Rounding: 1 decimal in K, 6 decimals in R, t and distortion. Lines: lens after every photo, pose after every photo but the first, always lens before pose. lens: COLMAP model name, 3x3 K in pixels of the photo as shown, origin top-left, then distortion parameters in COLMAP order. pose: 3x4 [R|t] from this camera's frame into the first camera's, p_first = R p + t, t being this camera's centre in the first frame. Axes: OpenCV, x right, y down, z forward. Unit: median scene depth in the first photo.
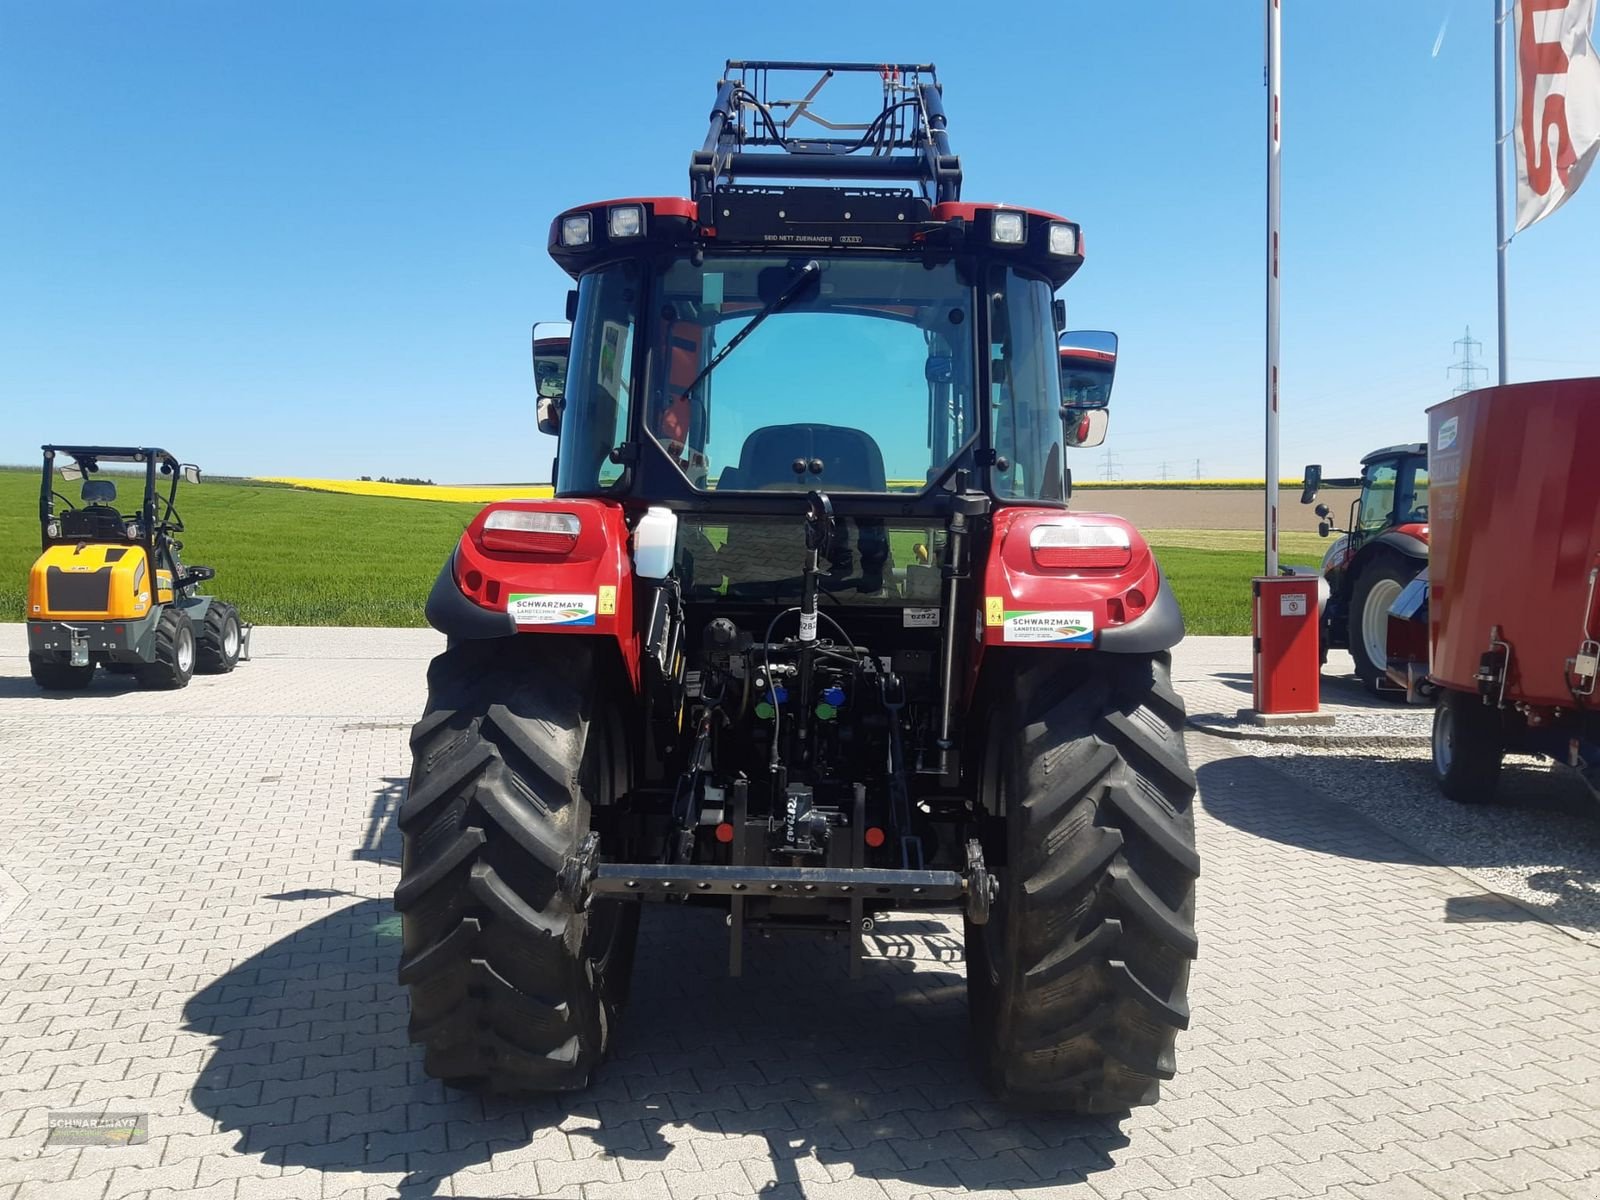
lens RADIAL K [[1243.9, 0, 804.3], [0, 1243.9, 608.0], [0, 0, 1]] dist [0.080182, -0.153878]
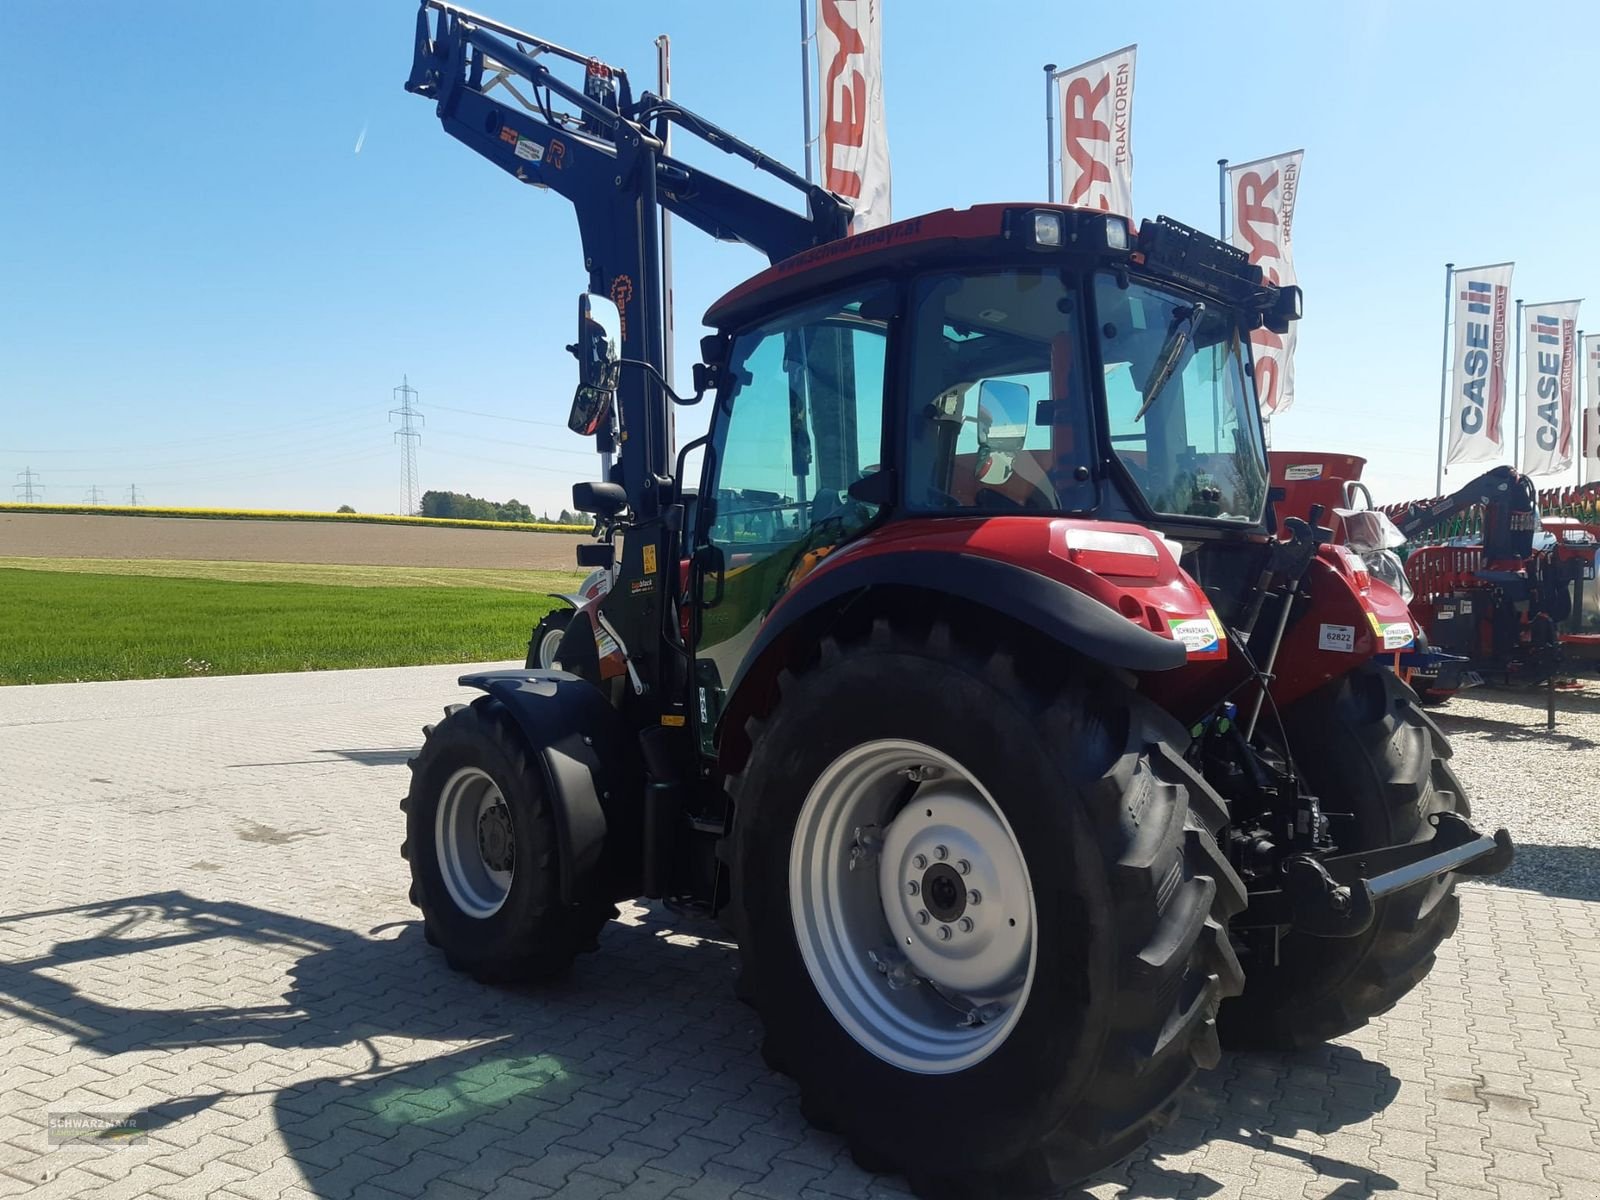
lens RADIAL K [[1247.6, 0, 802.3], [0, 1247.6, 604.0], [0, 0, 1]] dist [0.067671, -0.131413]
pose [[0.702824, -0.017715, 0.711143, -0.997239], [0.037925, 0.999201, -0.012591, -0.019454], [-0.710352, 0.035820, 0.702934, 0.495587]]
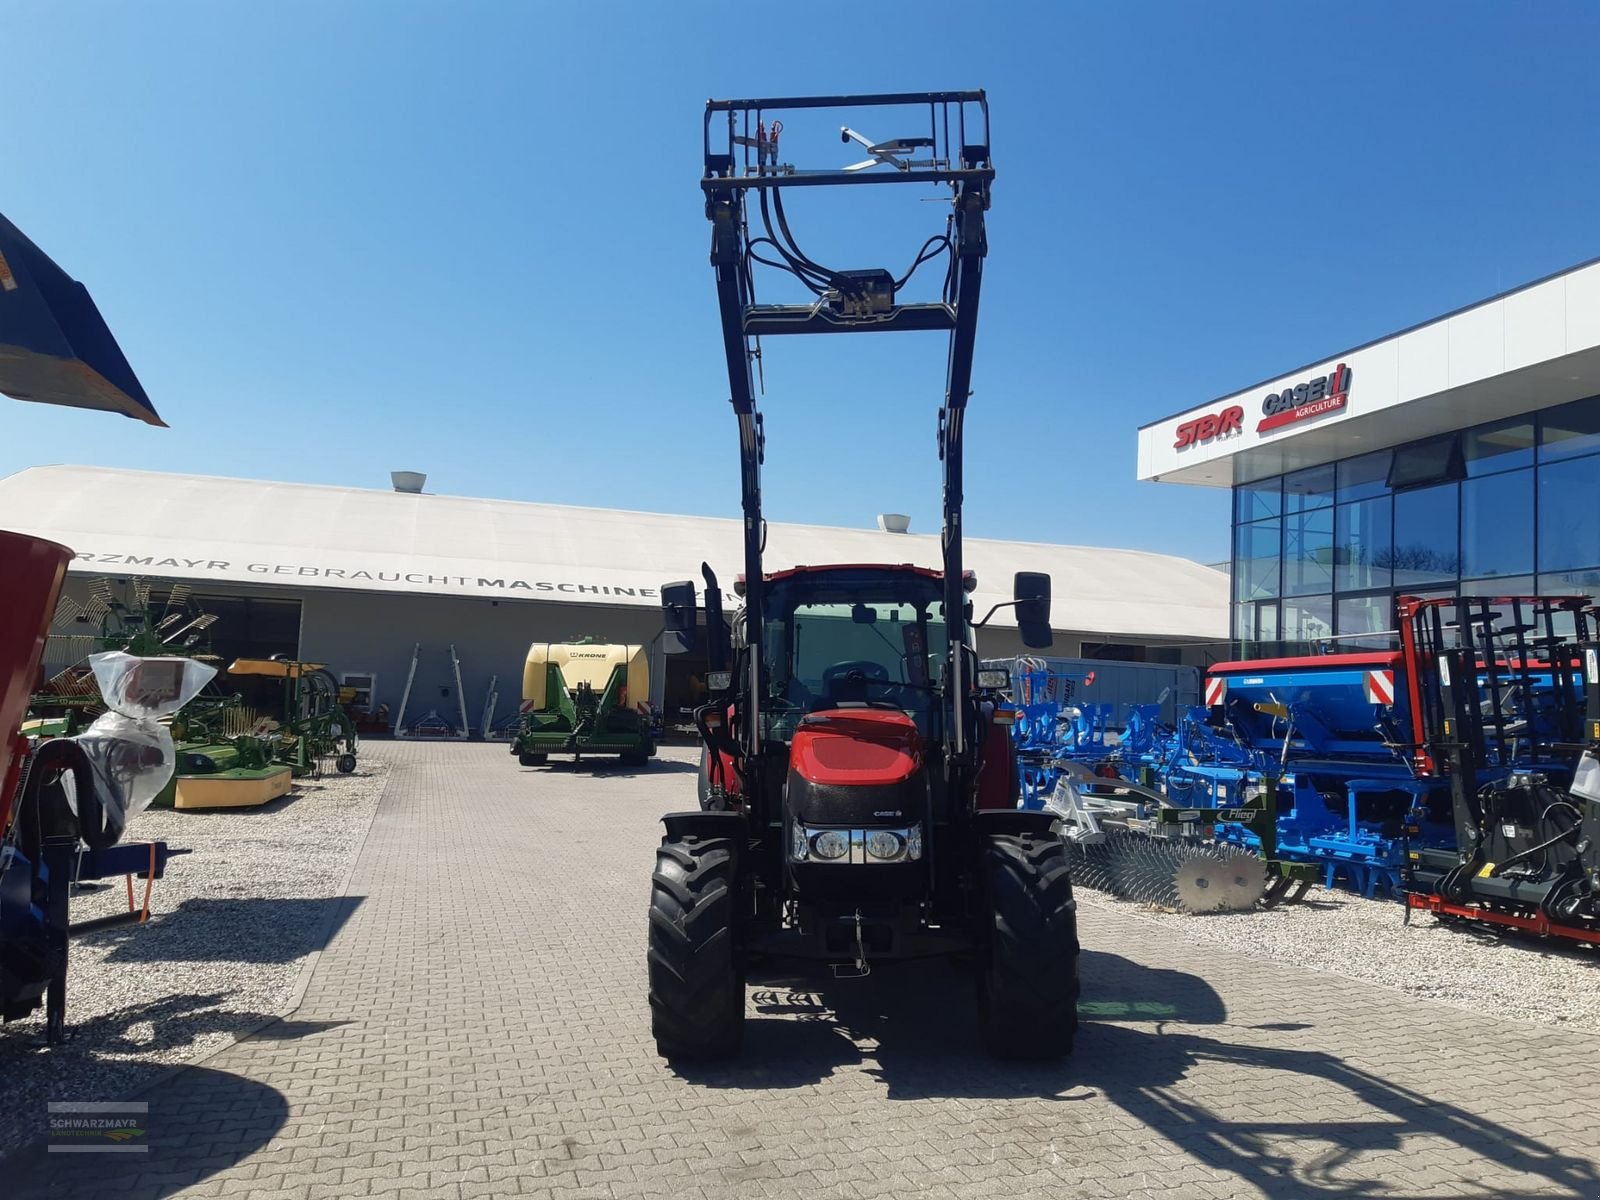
lens RADIAL K [[1247.6, 0, 802.3], [0, 1247.6, 604.0], [0, 0, 1]] dist [0.067671, -0.131413]
pose [[-0.999666, -0.006888, 0.024905, 0.052364], [-0.007260, 0.999863, -0.014893, -0.244690], [-0.024799, -0.015069, -0.999579, 3.566719]]
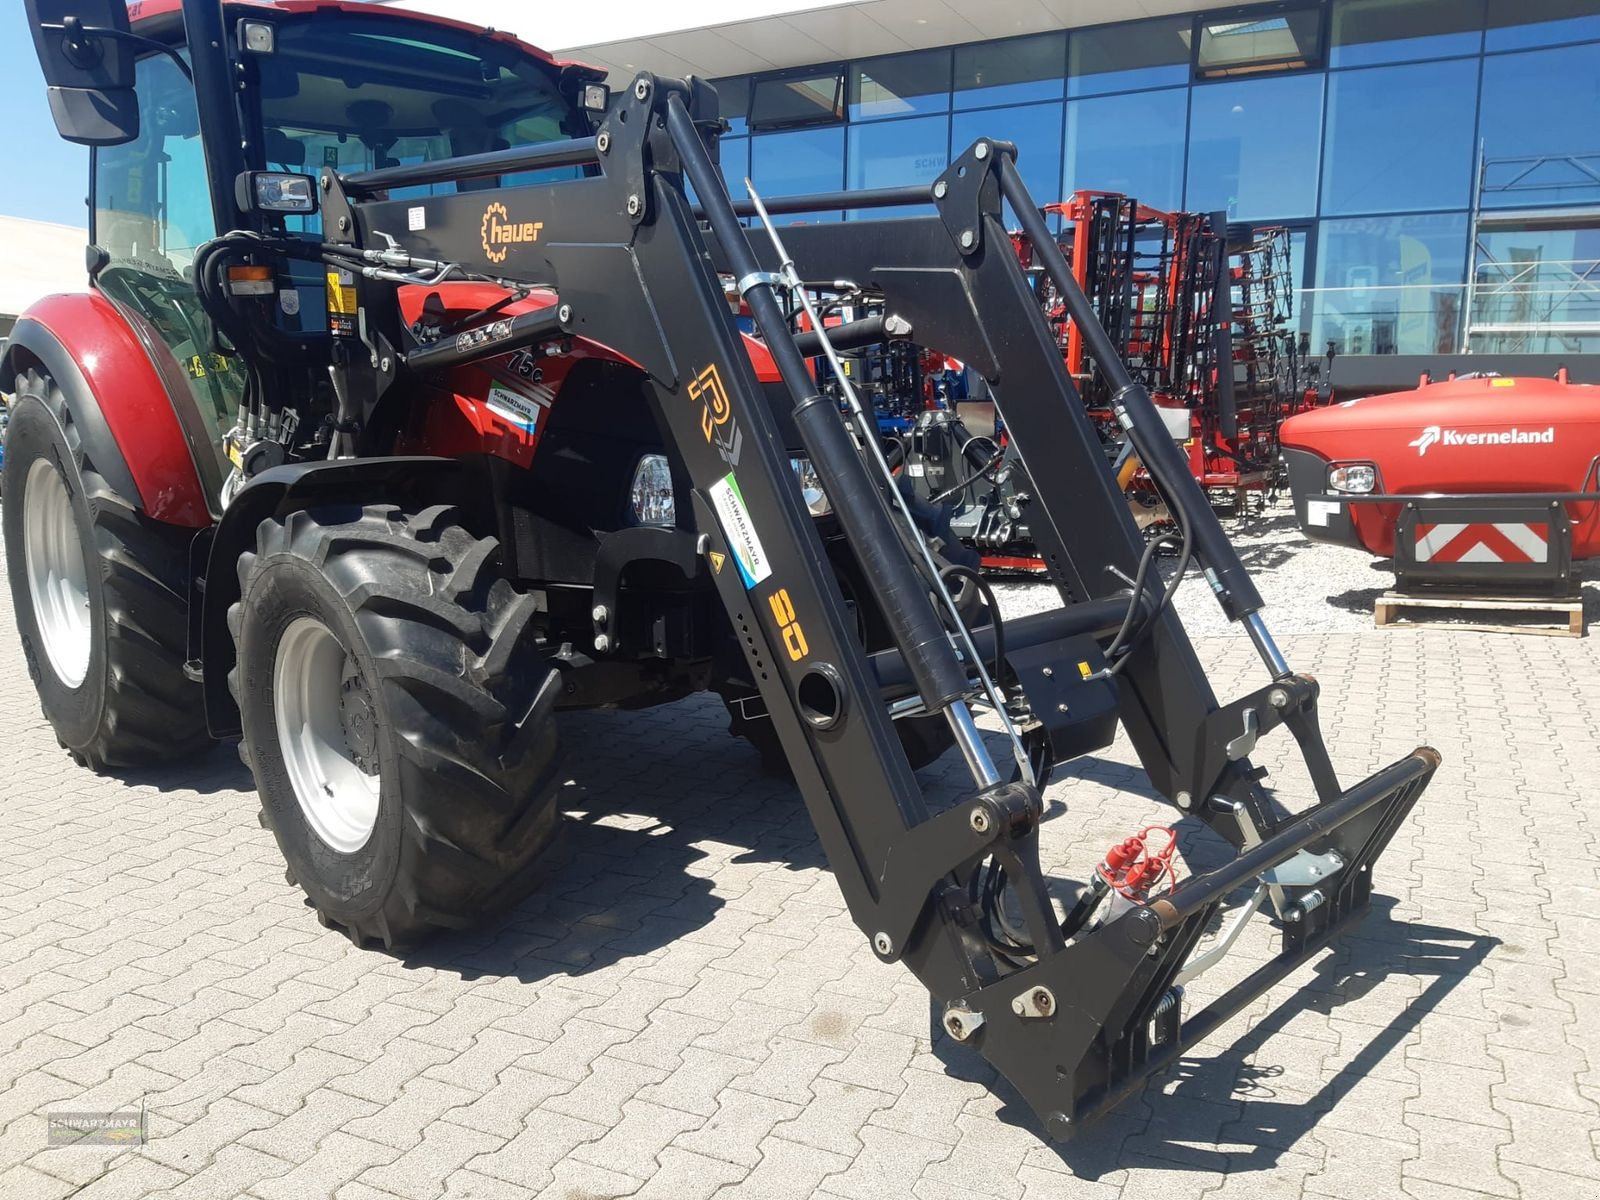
lens RADIAL K [[1247.6, 0, 802.3], [0, 1247.6, 604.0], [0, 0, 1]] dist [0.067671, -0.131413]
pose [[-0.702030, 0.114963, -0.702807, 0.661650], [-0.033044, 0.980562, 0.193405, -0.043028], [0.711381, 0.159000, -0.684585, 2.557270]]
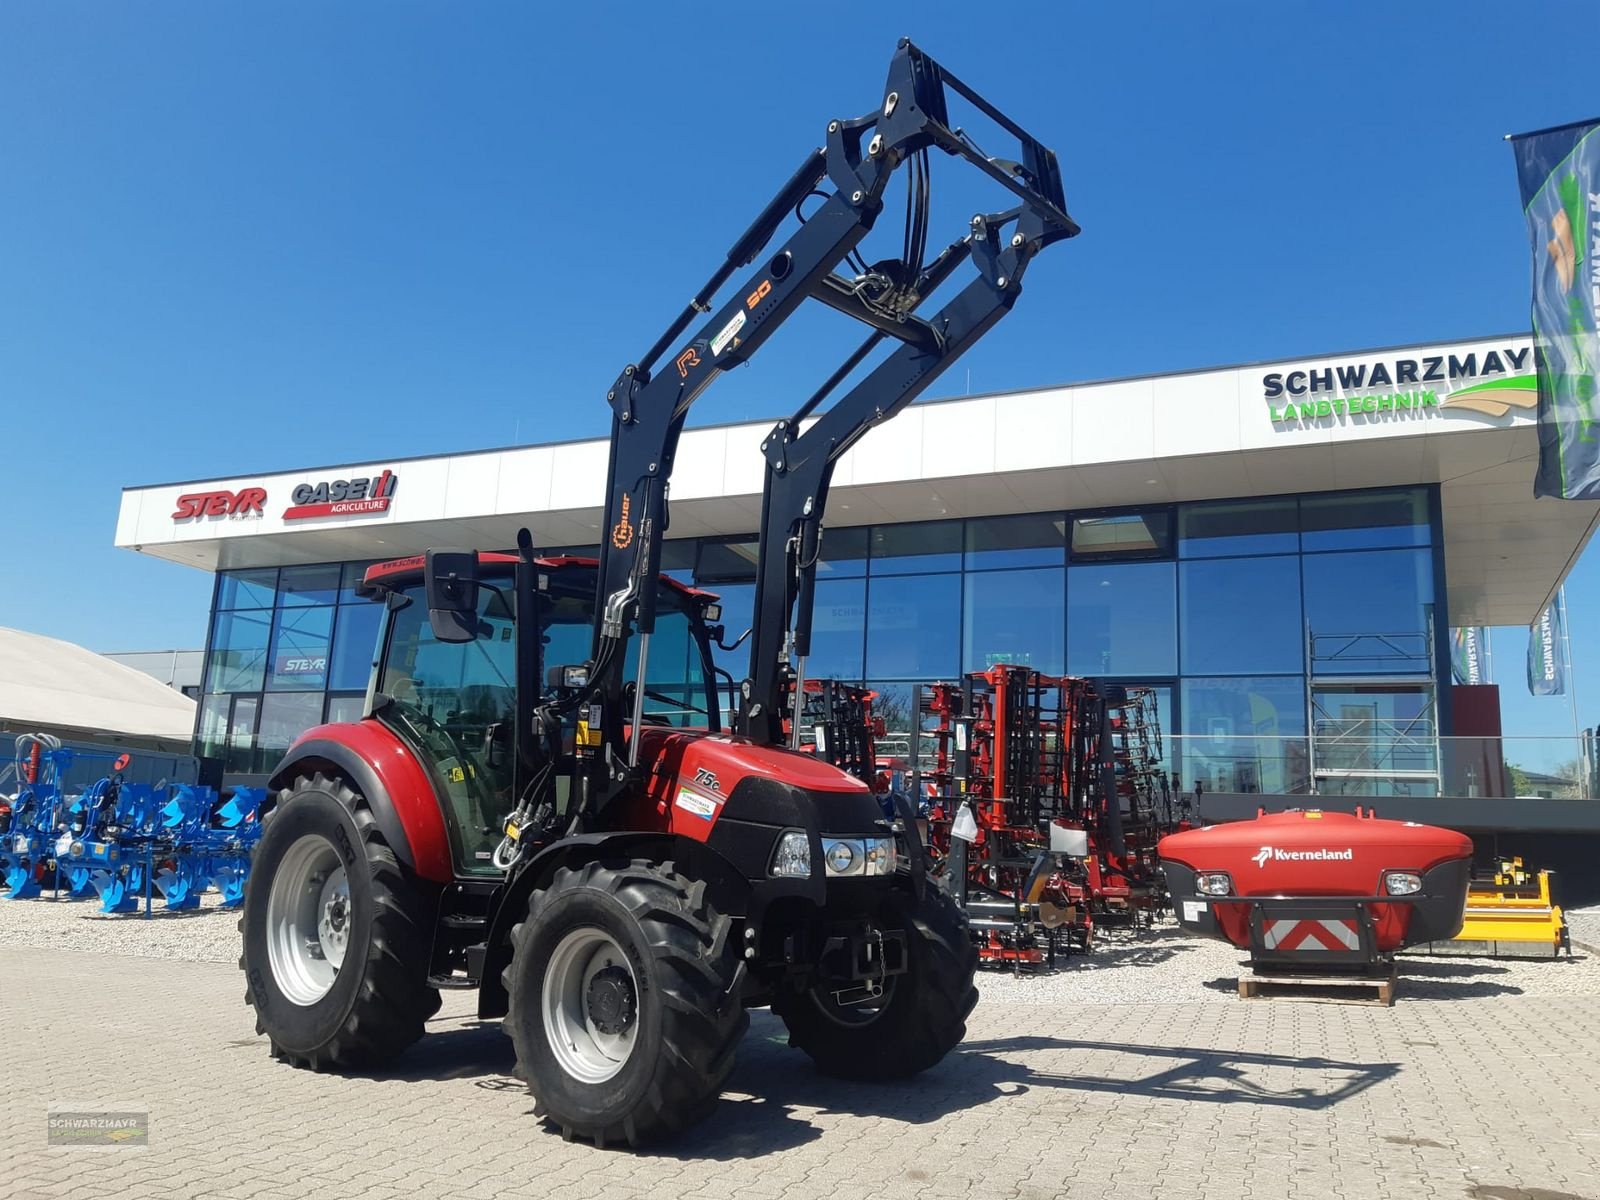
lens RADIAL K [[1243.9, 0, 804.3], [0, 1243.9, 608.0], [0, 0, 1]] dist [0.080182, -0.153878]
pose [[-0.639607, -0.147818, -0.754356, 1.266434], [-0.065084, 0.988227, -0.138463, -0.034332], [0.765942, -0.039465, -0.641697, 2.843789]]
